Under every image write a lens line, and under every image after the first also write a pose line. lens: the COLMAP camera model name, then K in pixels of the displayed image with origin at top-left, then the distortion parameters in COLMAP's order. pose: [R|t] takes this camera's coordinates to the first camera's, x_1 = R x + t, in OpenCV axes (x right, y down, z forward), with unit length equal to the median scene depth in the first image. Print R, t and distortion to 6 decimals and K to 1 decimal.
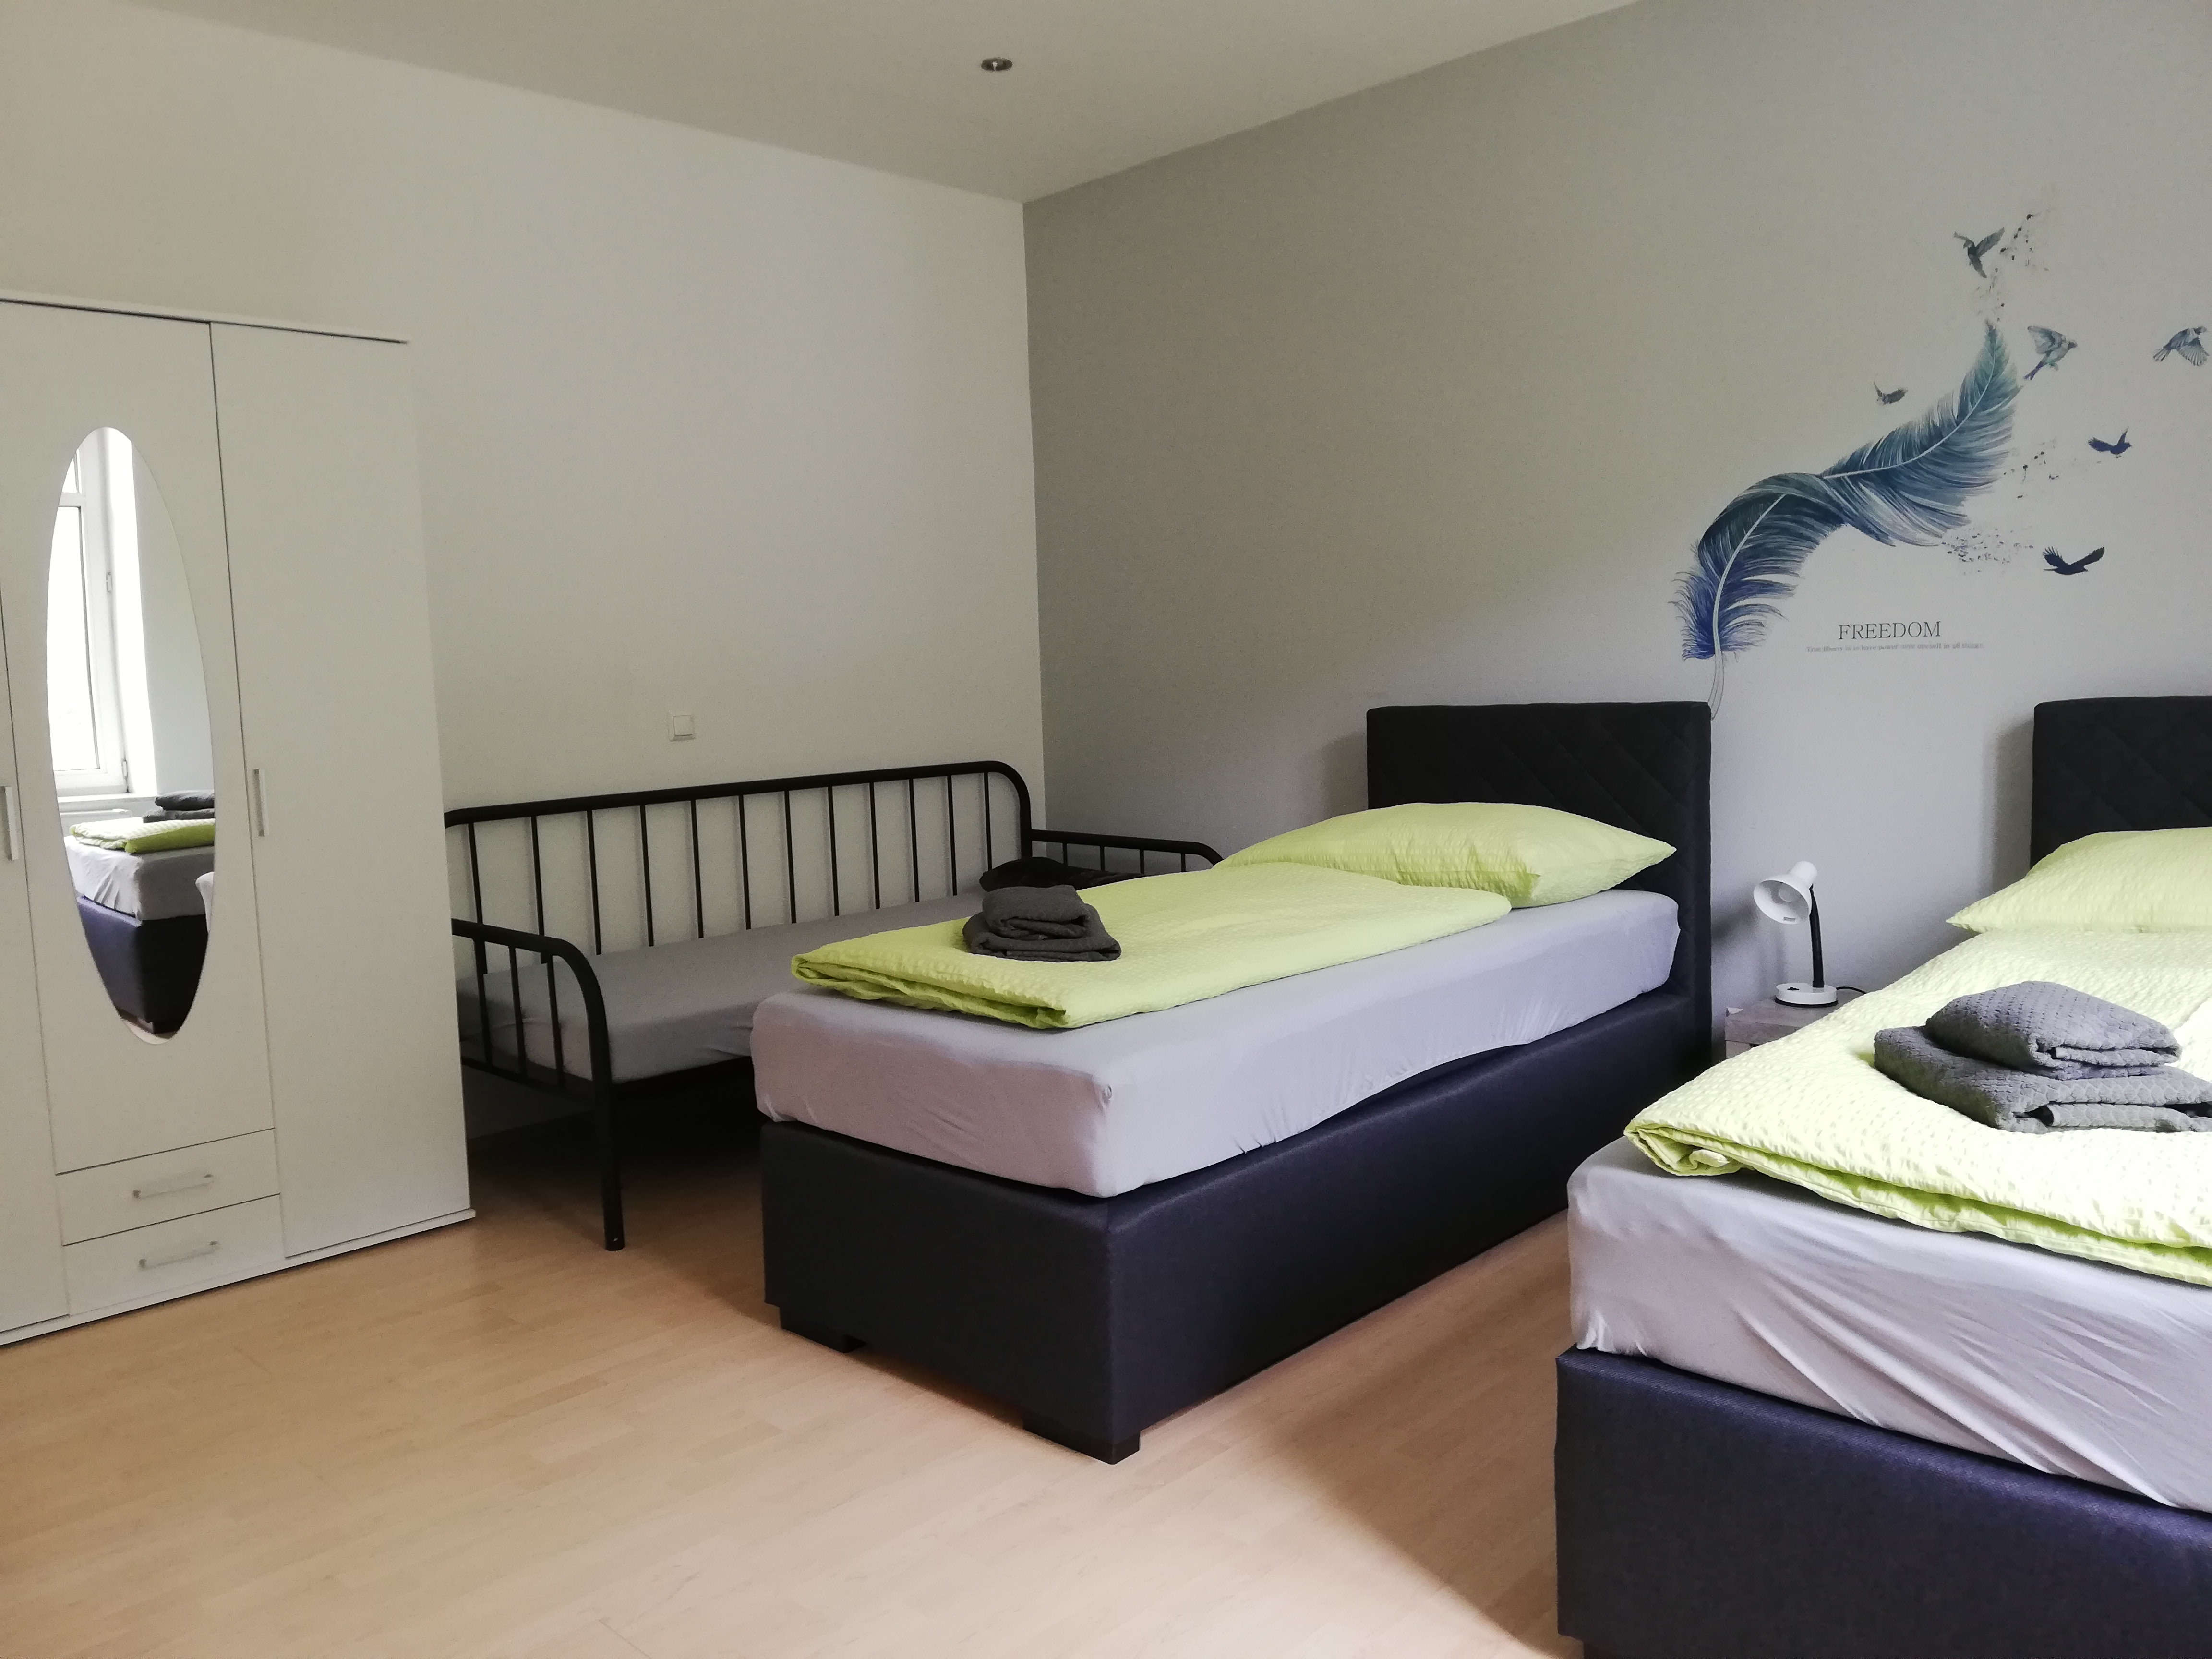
lens RADIAL K [[1664.1, 0, 1106.0], [0, 1664.1, 829.5], [0, 0, 1]] dist [0.204685, -0.384235]
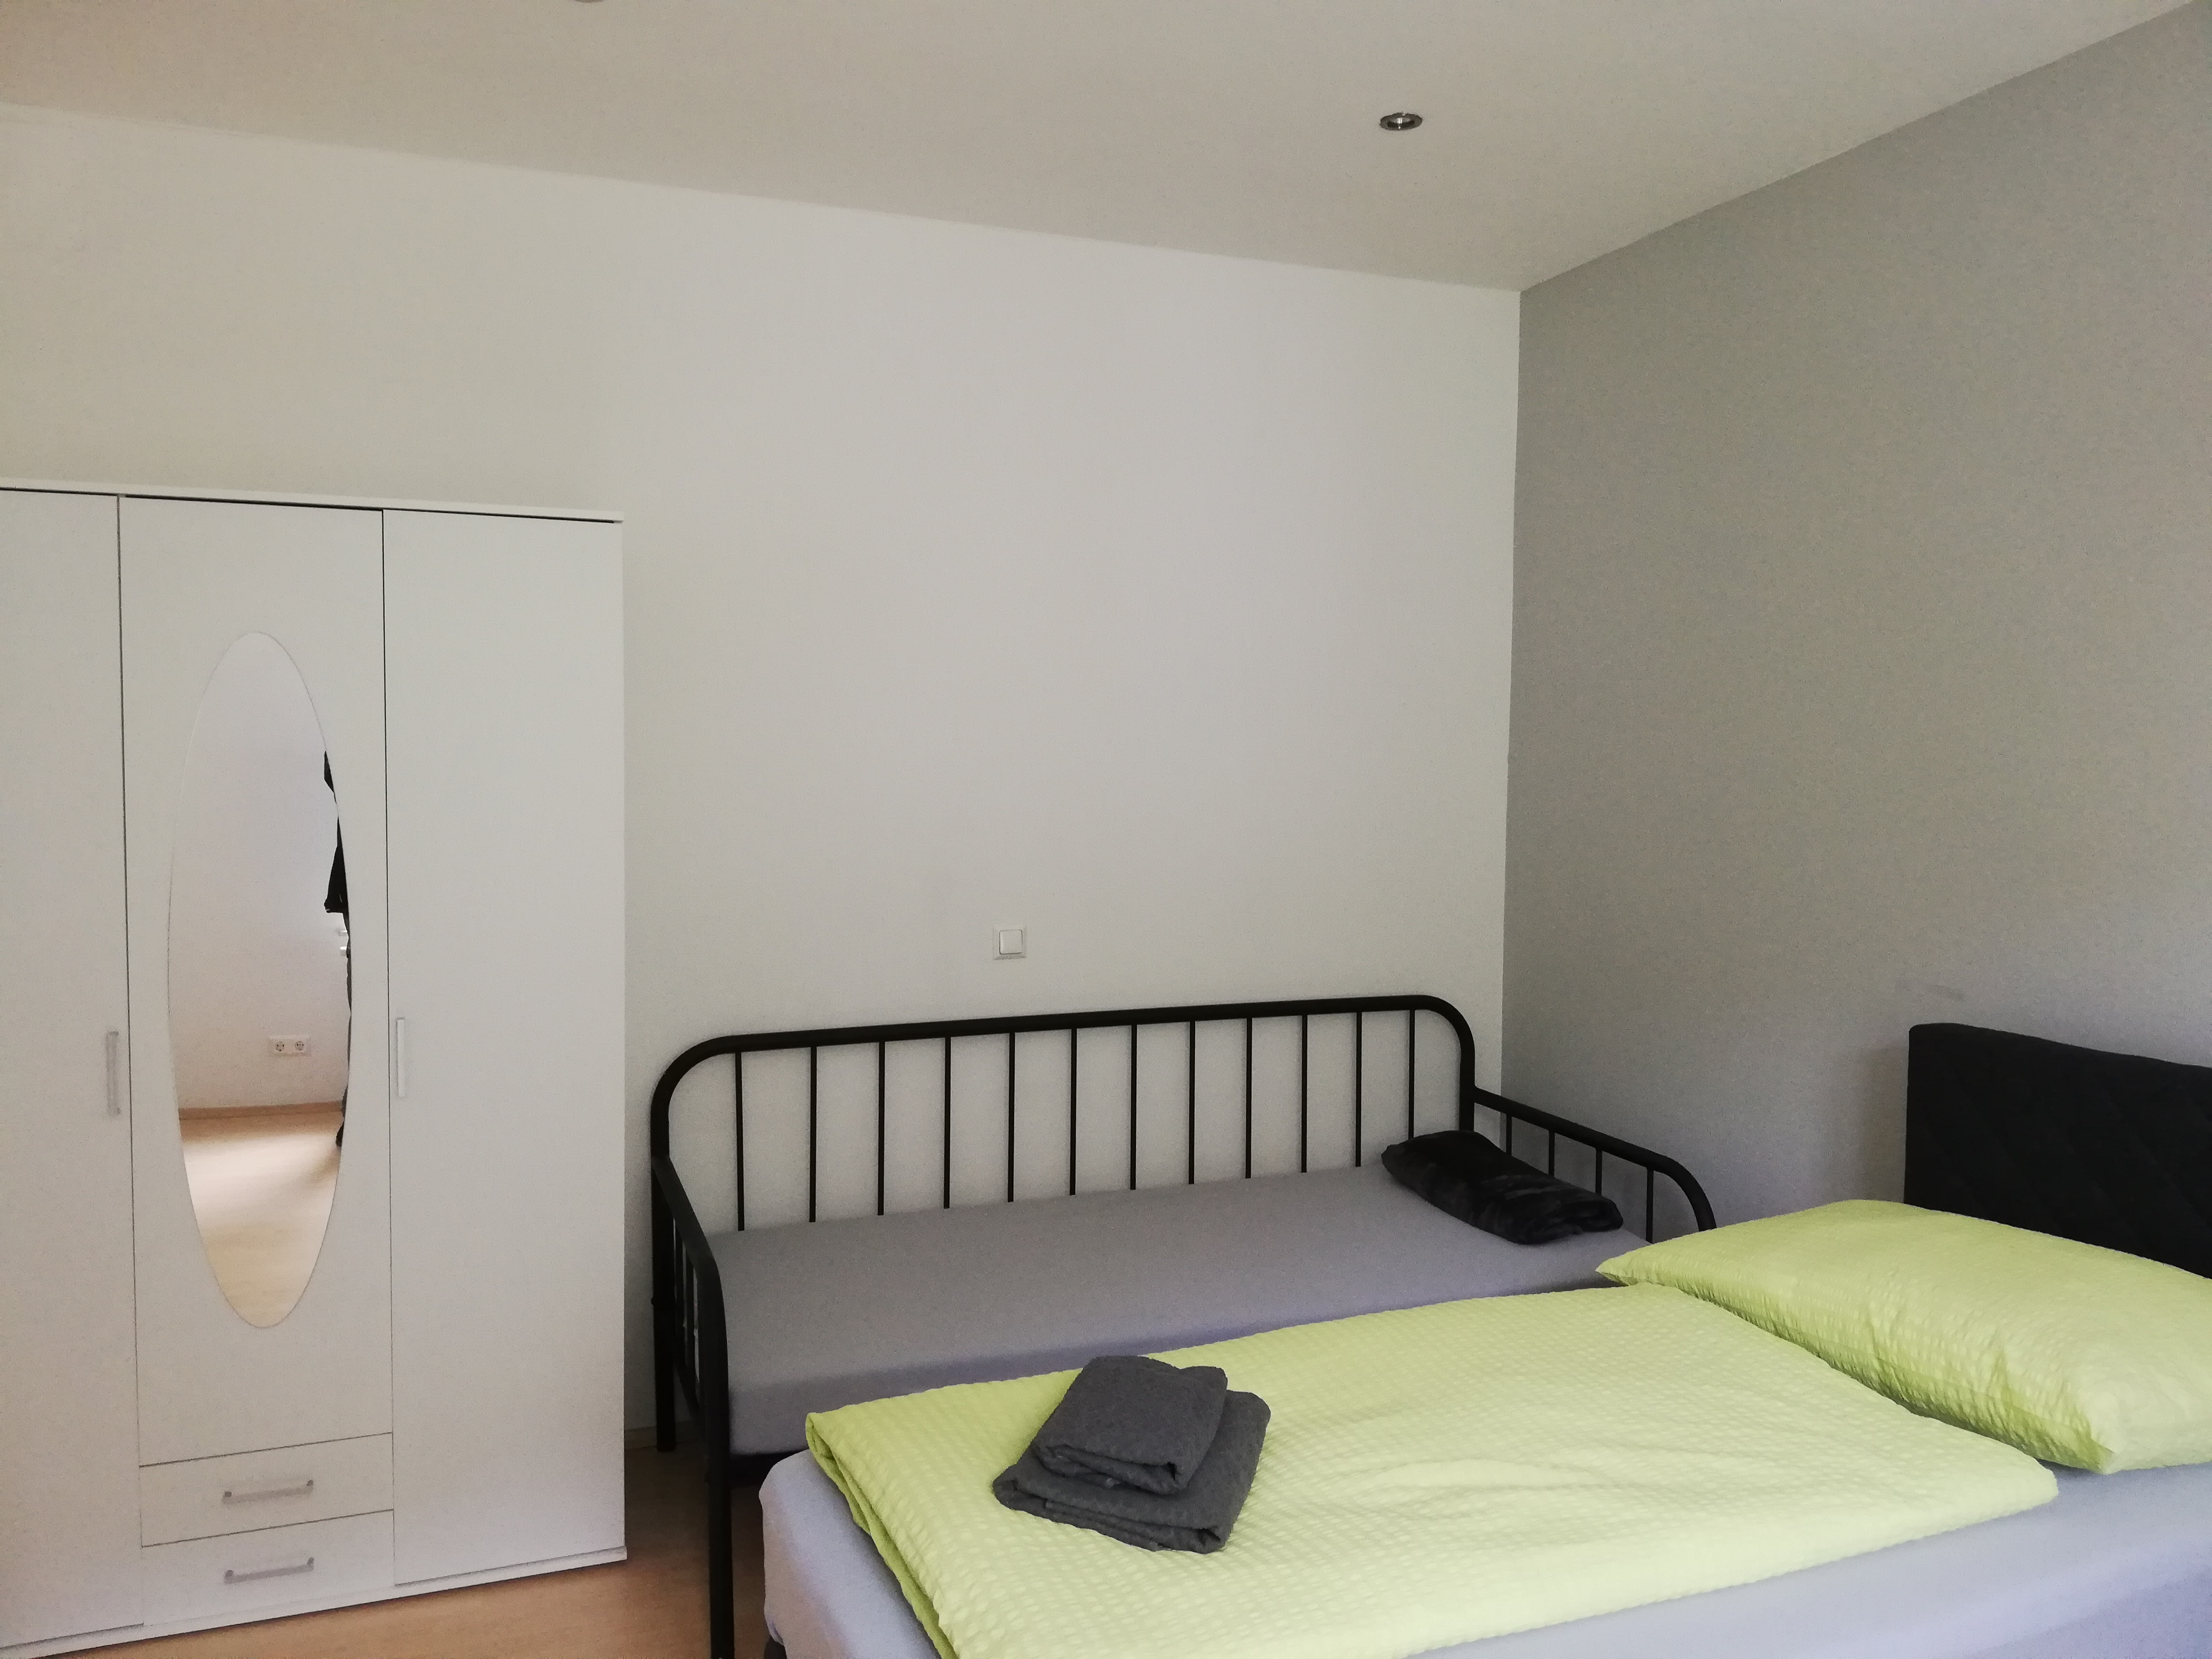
lens RADIAL K [[1653.6, 0, 1106.0], [0, 1653.6, 829.5], [0, 0, 1]] dist [0.006093, -0.044920]
pose [[0.911174, 0.056293, -0.408157, 0.121330], [-0.073011, 0.997005, -0.025485, -0.099484], [0.405501, 0.053021, 0.912556, 0.273787]]
